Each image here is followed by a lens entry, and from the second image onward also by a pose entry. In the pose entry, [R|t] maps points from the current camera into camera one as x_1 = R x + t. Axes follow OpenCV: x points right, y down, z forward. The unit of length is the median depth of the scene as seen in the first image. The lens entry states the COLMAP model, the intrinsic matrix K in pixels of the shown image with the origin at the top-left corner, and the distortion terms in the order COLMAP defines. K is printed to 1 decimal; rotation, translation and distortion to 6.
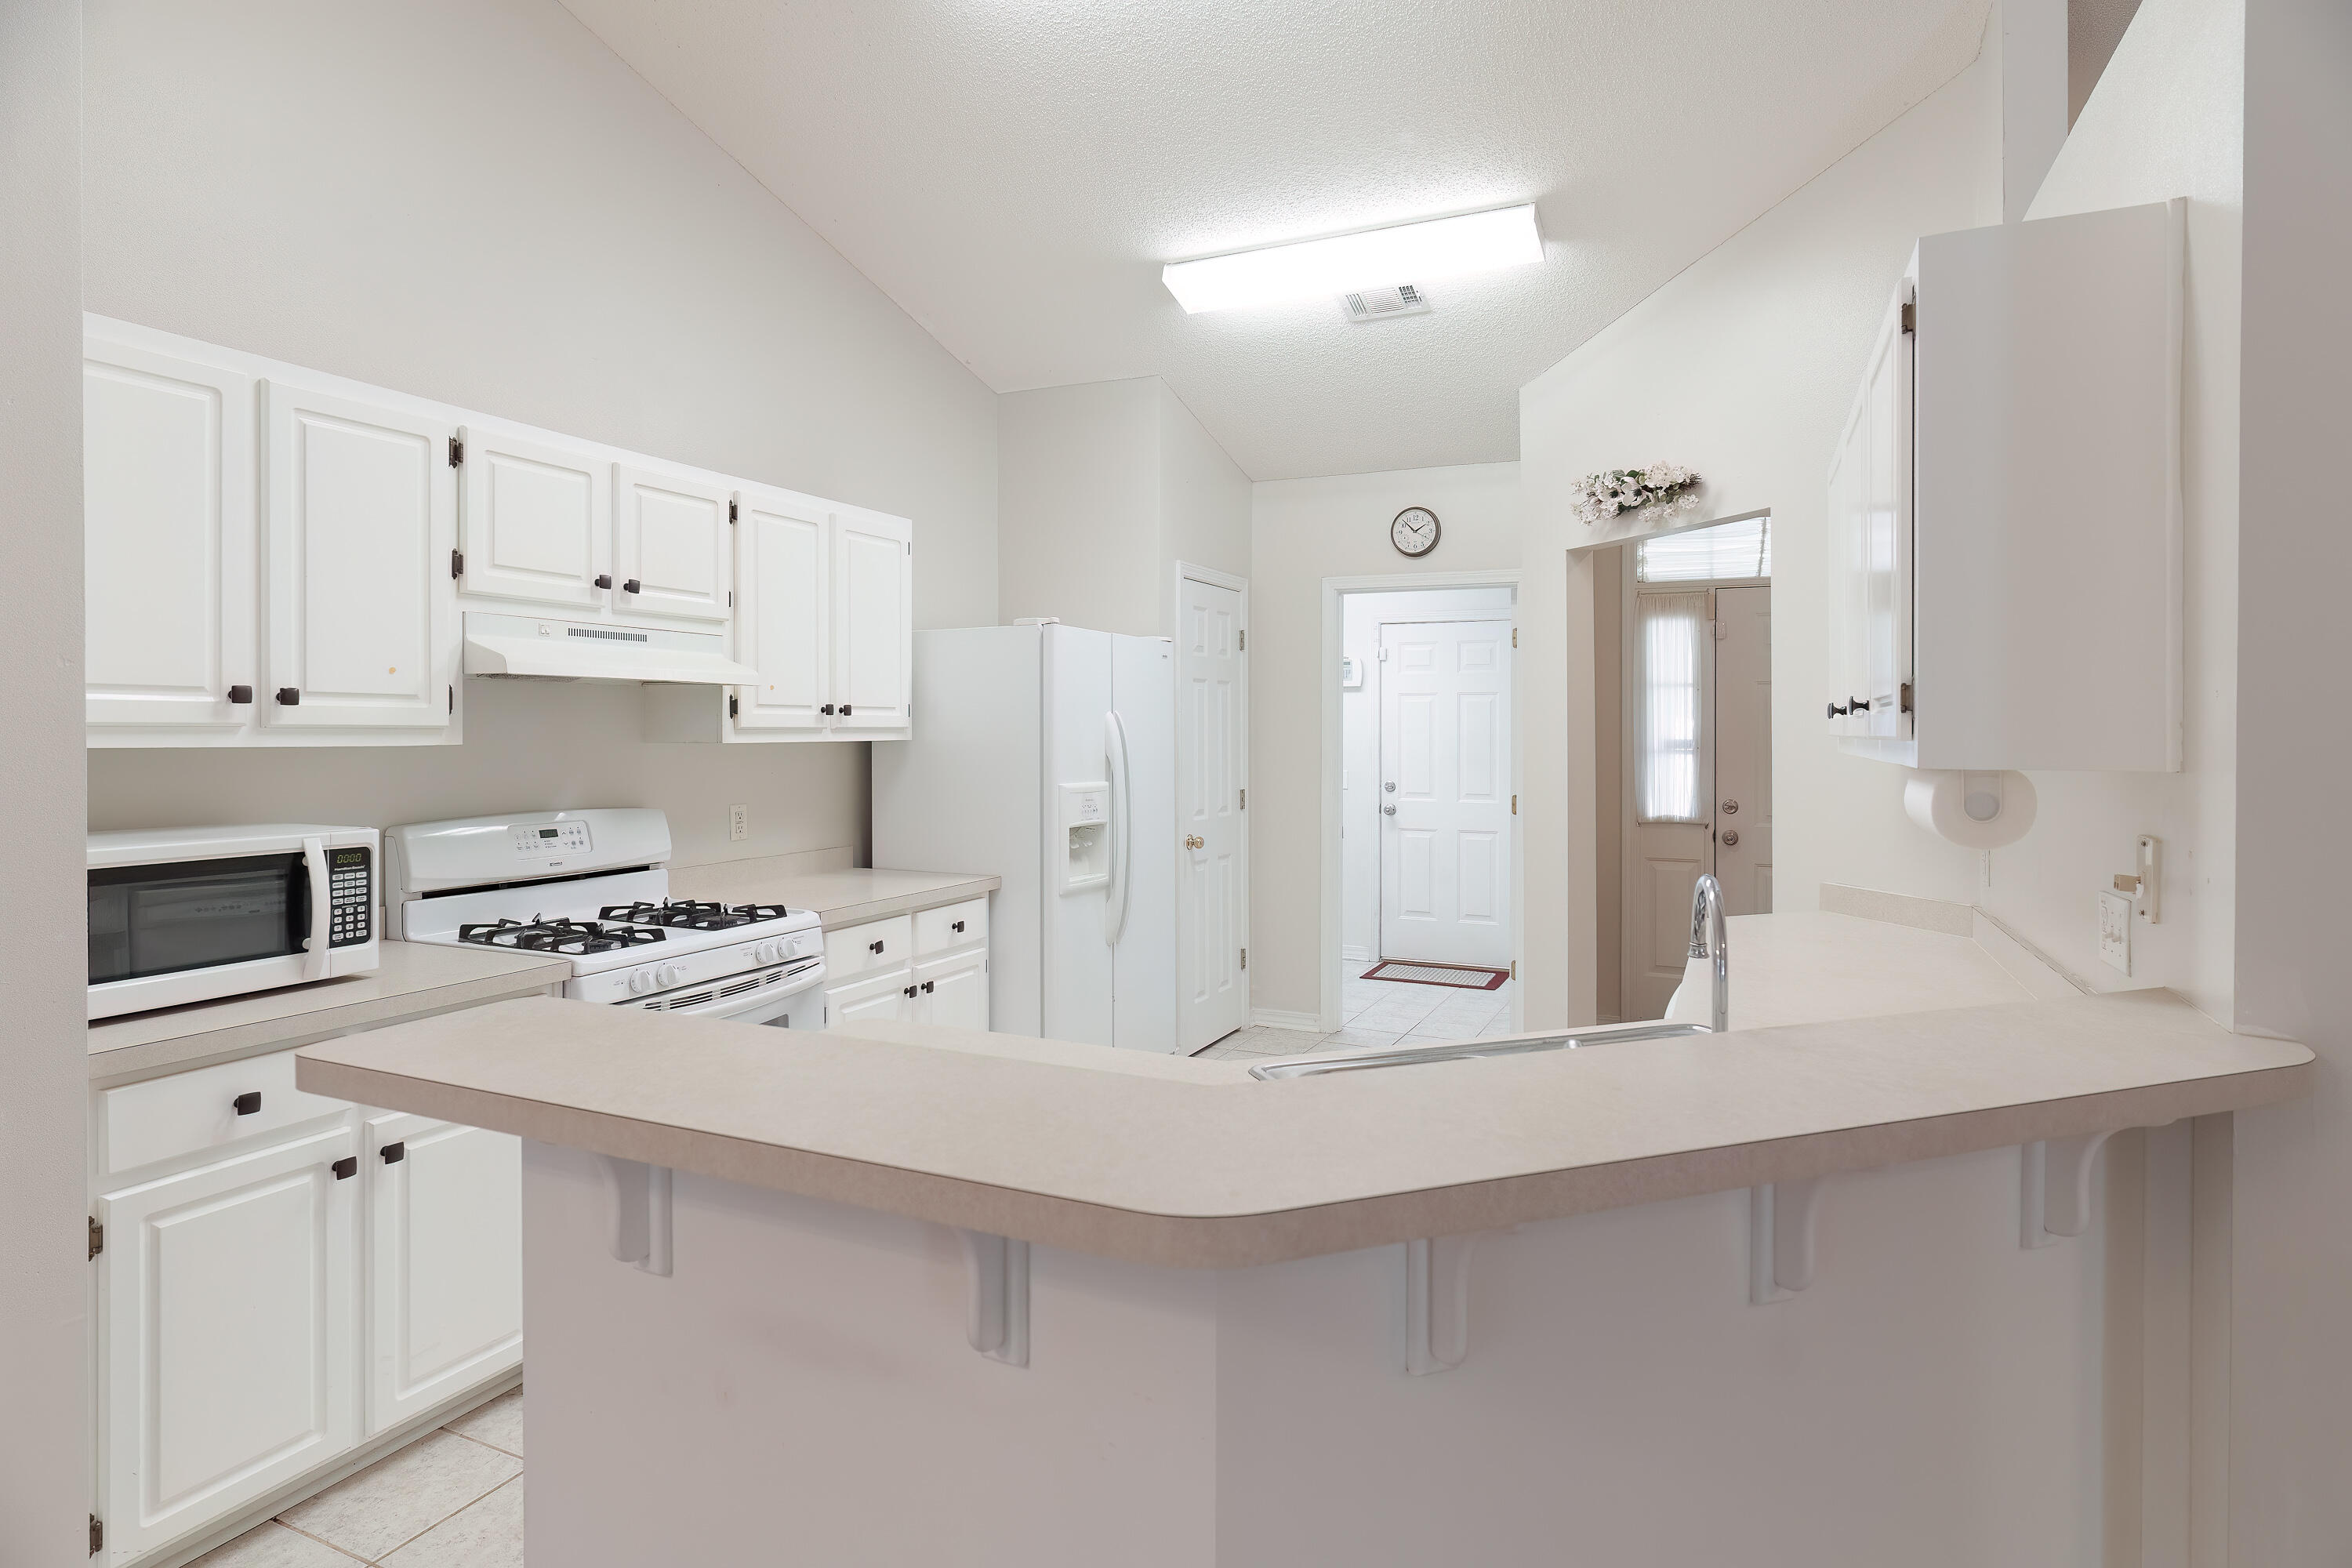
lens RADIAL K [[1241.8, 0, 1172.3], [0, 1241.8, 728.9], [0, 0, 1]] dist [0.002193, 0.000920]
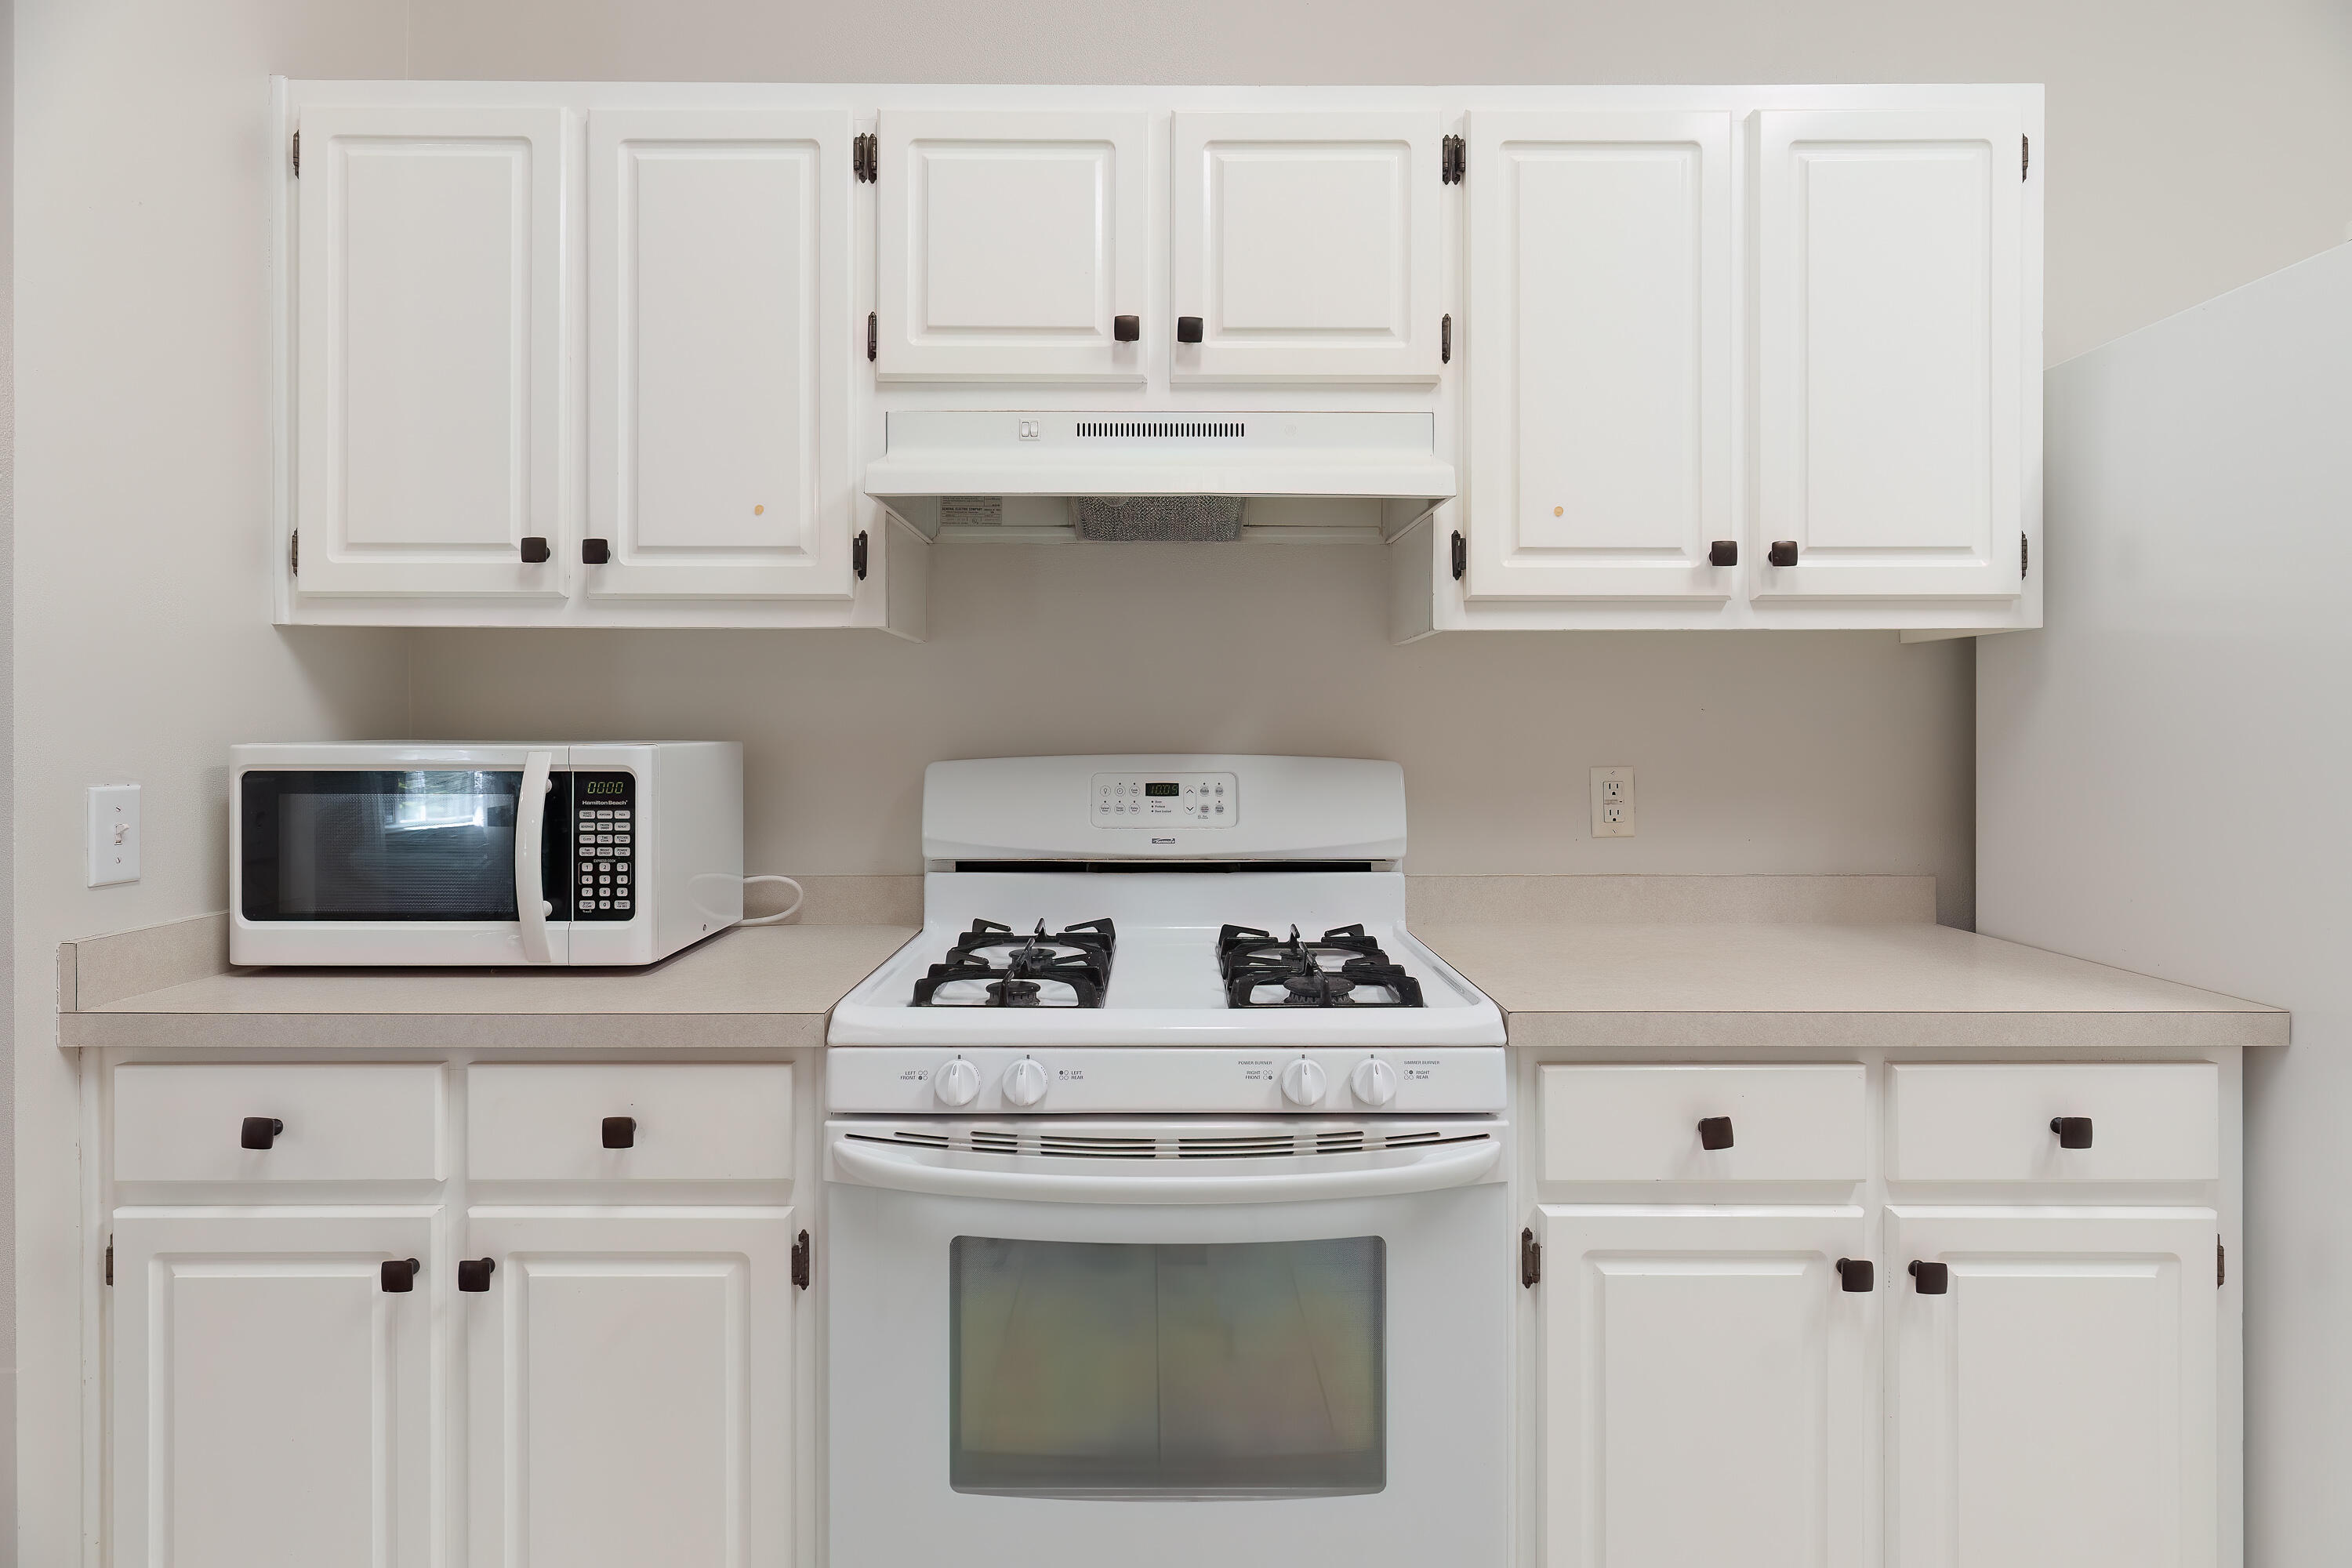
lens RADIAL K [[1241.8, 0, 1172.3], [0, 1241.8, 728.9], [0, 0, 1]] dist [0.002193, 0.000920]
pose [[0.430435, -0.001070, -0.902621, 0.043401], [-0.000584, 0.999999, -0.001464, 0.056313], [0.902621, 0.001157, 0.430434, 0.752752]]
